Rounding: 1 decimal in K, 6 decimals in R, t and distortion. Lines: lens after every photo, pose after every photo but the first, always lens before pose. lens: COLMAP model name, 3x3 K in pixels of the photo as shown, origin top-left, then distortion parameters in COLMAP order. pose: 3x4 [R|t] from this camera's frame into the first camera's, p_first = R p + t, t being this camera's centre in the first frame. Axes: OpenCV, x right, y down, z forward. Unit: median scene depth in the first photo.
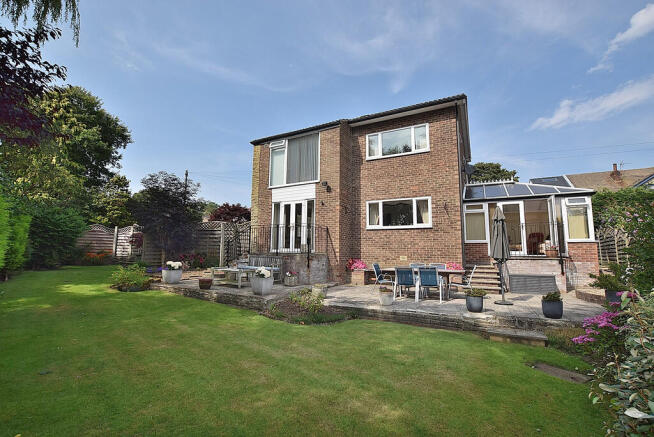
lens RADIAL K [[291.3, 0, 325.6], [0, 291.3, 220.2], [0, 0, 1]] dist [-0.023978, 0.001460]
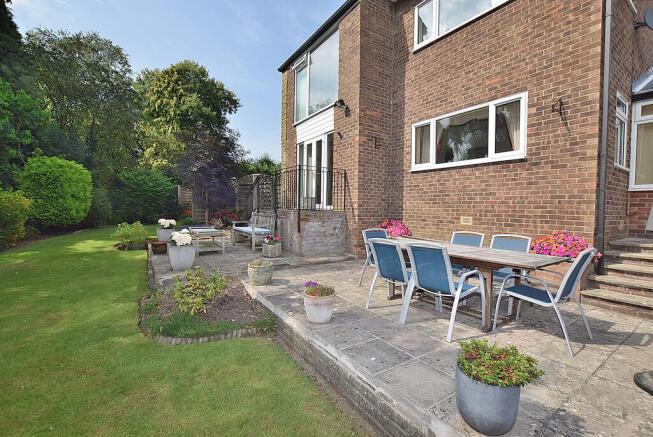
lens RADIAL K [[290.9, 0, 329.9], [0, 290.9, 217.1], [0, 0, 1]] dist [-0.023978, 0.001460]
pose [[0.883141, 0.016341, -0.468823, 0.277943], [0.047086, 0.991258, 0.123247, 0.043254], [0.466739, -0.130920, 0.874651, 0.389823]]
